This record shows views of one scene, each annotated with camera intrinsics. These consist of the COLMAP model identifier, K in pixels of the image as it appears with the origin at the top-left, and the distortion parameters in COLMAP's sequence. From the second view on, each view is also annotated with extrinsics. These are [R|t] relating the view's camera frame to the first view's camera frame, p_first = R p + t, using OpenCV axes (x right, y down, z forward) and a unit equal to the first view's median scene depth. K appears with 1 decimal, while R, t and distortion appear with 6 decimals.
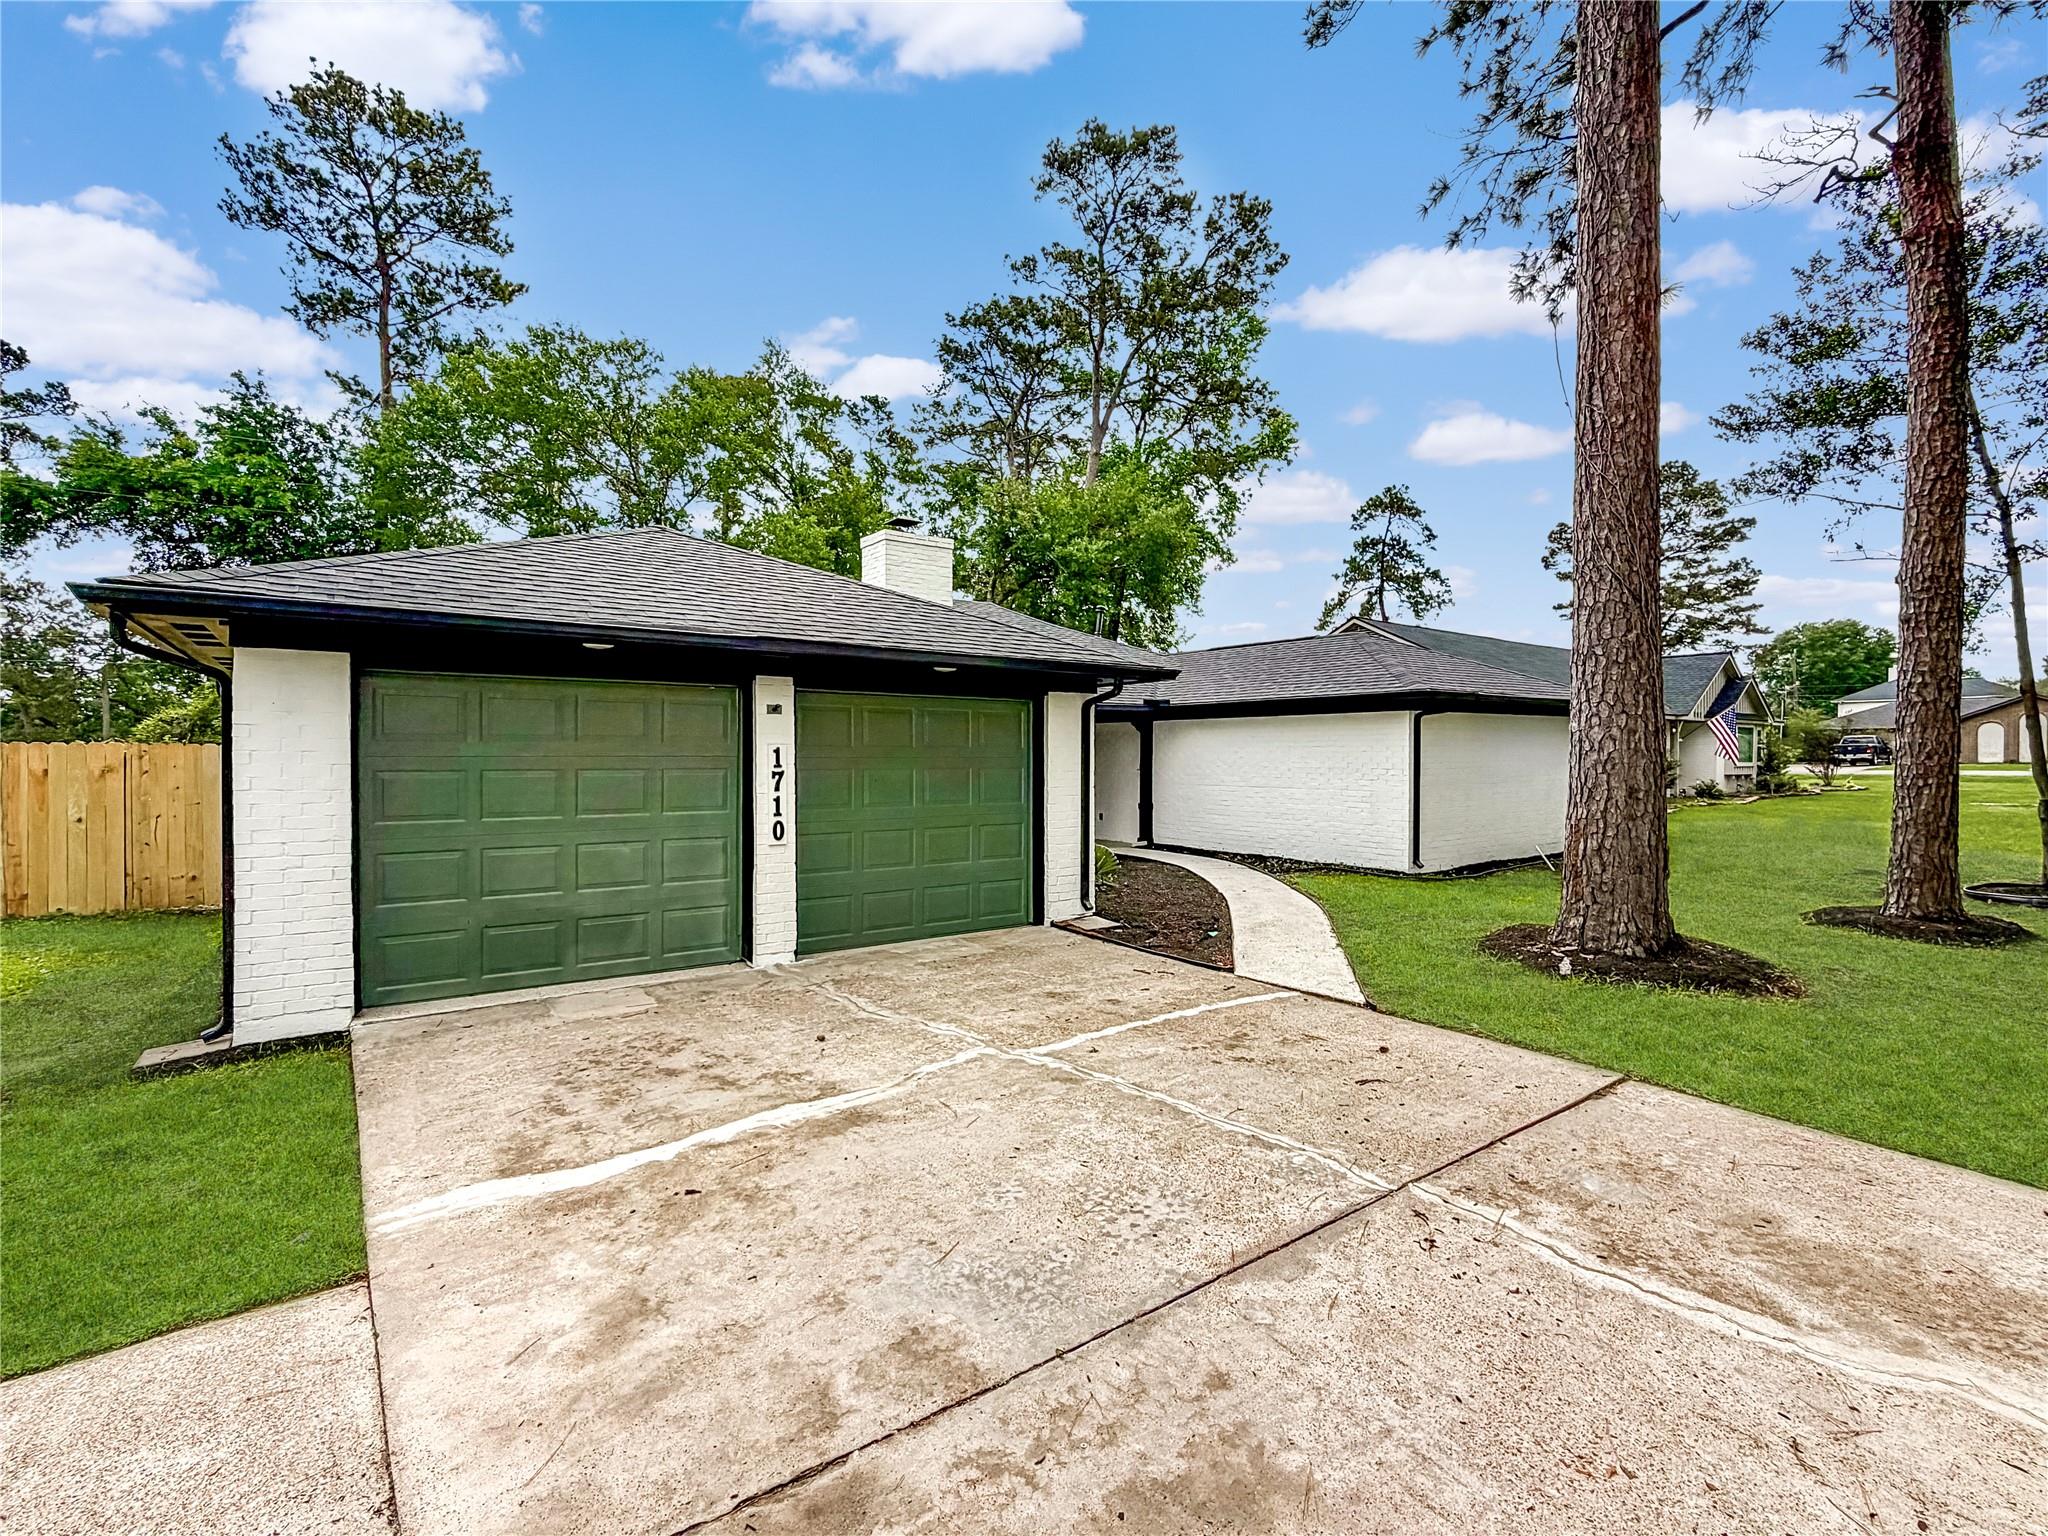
lens RADIAL K [[934.4, 0, 1024.0], [0, 934.4, 768.0], [0, 0, 1]] dist [-0.000935, -0.000048]
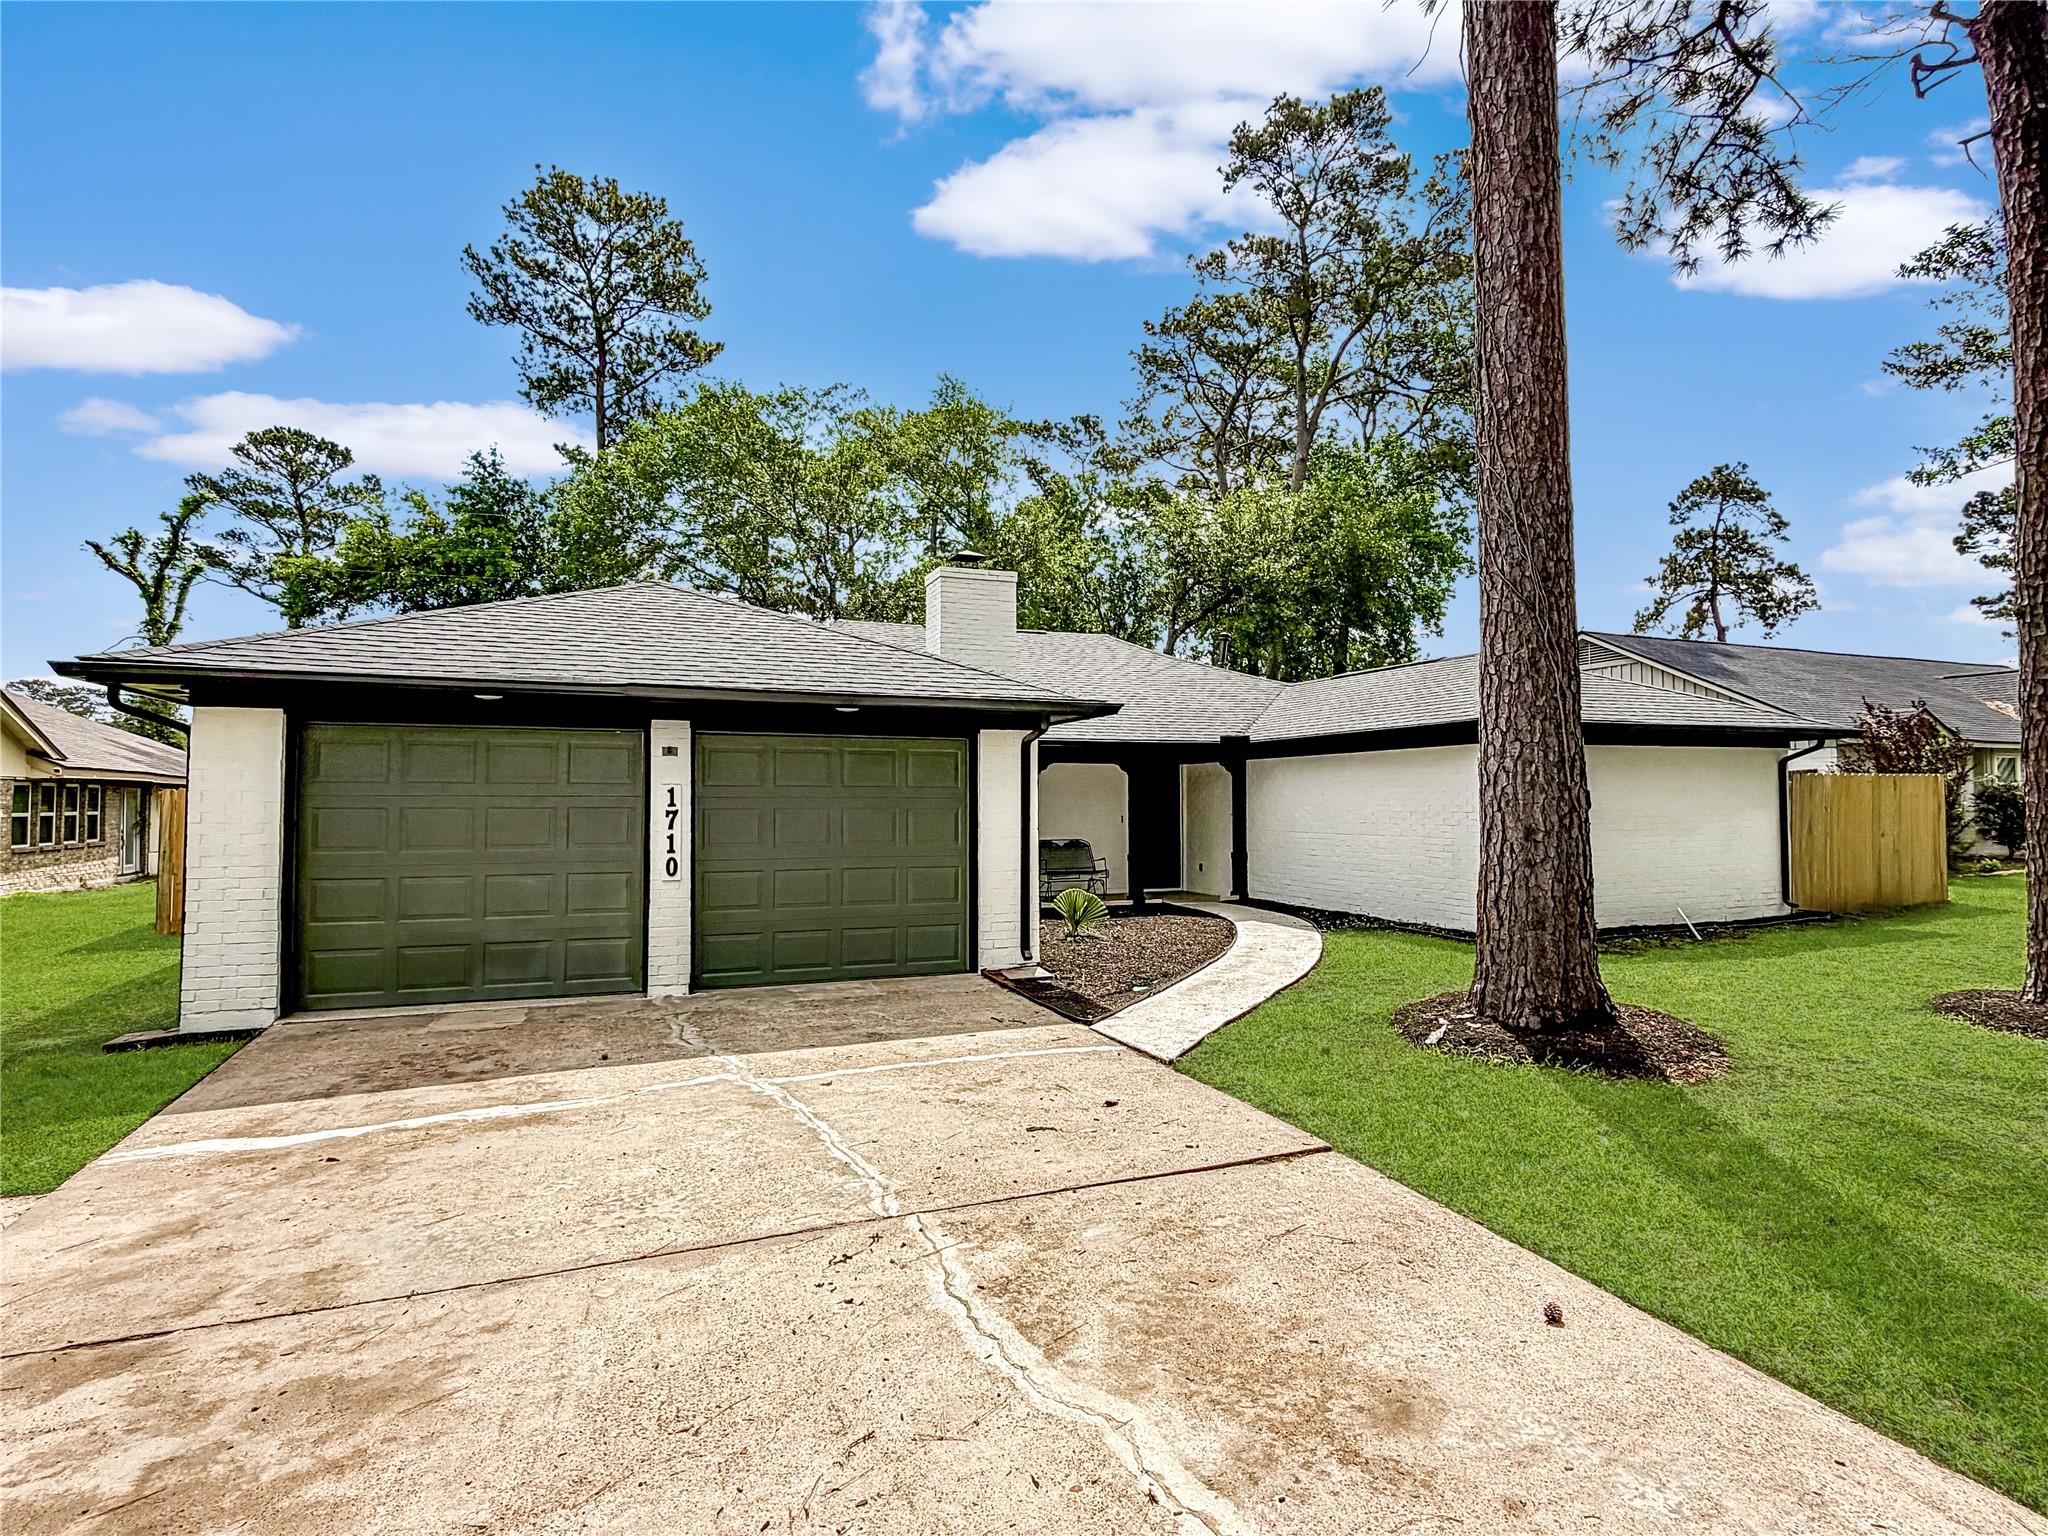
lens RADIAL K [[1045.6, 0, 1024.0], [0, 1045.6, 768.0], [0, 0, 1]] dist [-0.002778, 0.001492]
pose [[0.967552, -0.010751, -0.252442, 0.415637], [-0.001384, 0.998854, -0.047845, 0.011780], [0.252667, 0.046642, 0.966428, -0.037132]]
